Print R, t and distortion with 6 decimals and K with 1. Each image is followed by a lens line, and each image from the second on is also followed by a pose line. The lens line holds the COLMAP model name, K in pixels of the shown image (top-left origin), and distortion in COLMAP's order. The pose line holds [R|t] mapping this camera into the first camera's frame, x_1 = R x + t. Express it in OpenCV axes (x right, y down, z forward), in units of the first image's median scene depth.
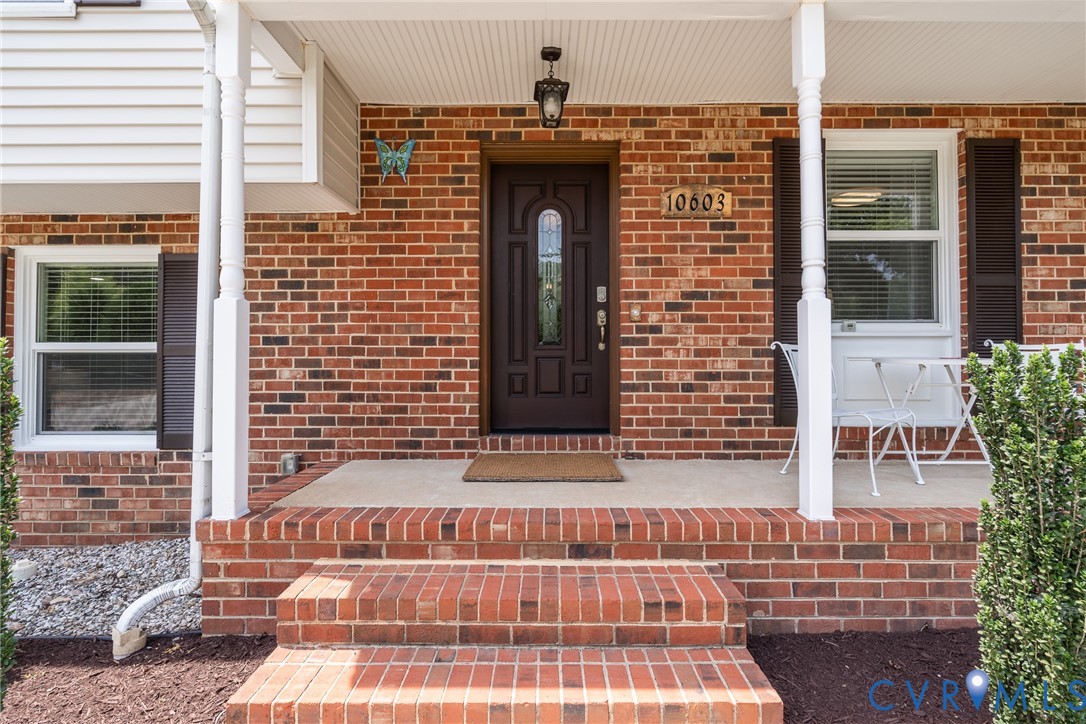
lens RADIAL K [[473.0, 0, 545.9], [0, 473.0, 360.9], [0, 0, 1]] dist [-0.000620, -0.000889]
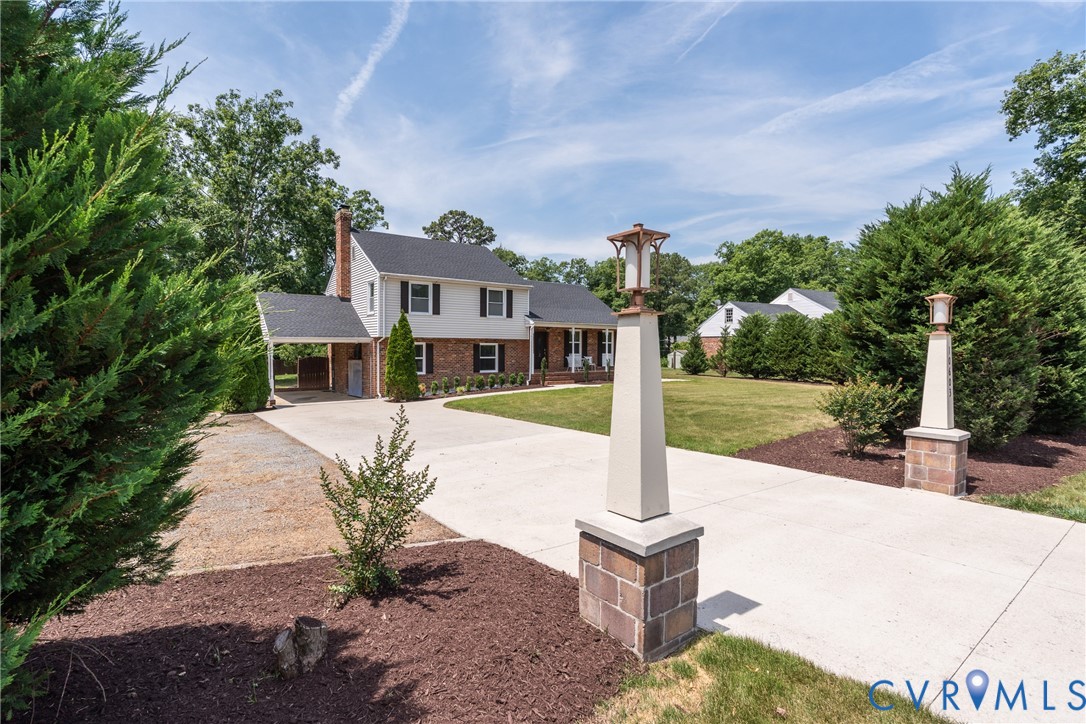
lens RADIAL K [[491.4, 0, 471.6], [0, 491.4, 364.8], [0, 0, 1]] dist [-0.000205, 0.001857]
pose [[0.852479, -0.014608, 0.522557, -5.038372], [-0.006603, 0.999229, 0.038704, -0.204122], [-0.522719, -0.036445, 0.851726, -5.103917]]
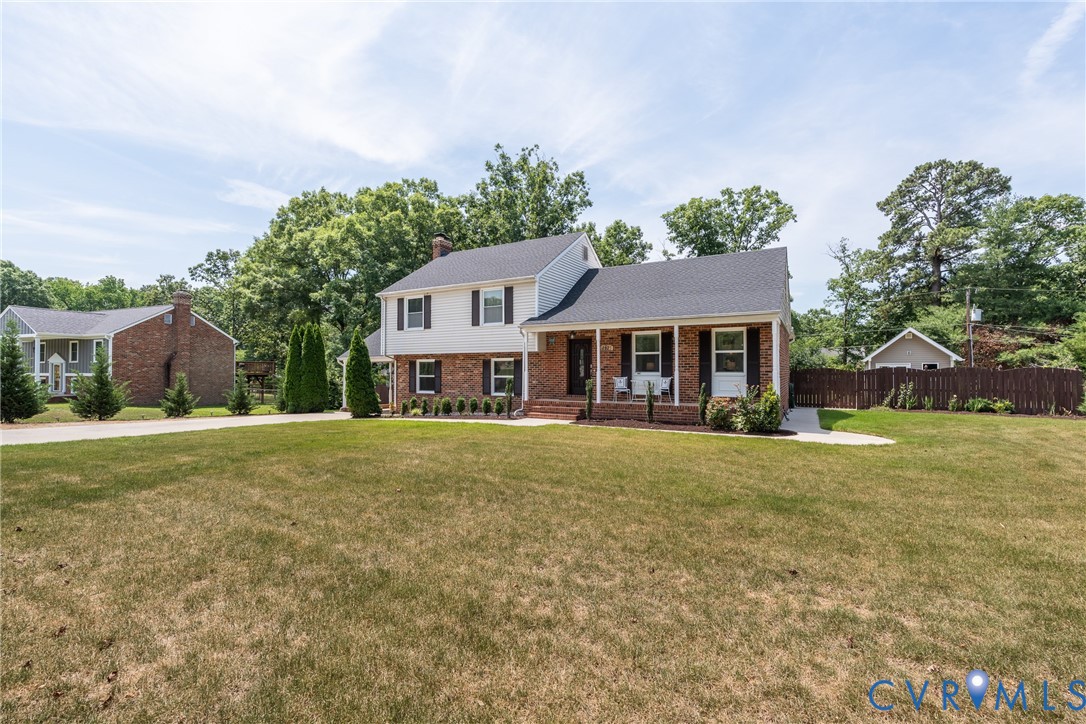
lens RADIAL K [[473.0, 0, 545.7], [0, 473.0, 359.8], [0, 0, 1]] dist [-0.000620, -0.000889]
pose [[0.872997, -0.011304, -0.487594, 2.147580], [0.000201, 0.999740, -0.022817, -0.100439], [0.487725, 0.019821, 0.872772, -3.557335]]
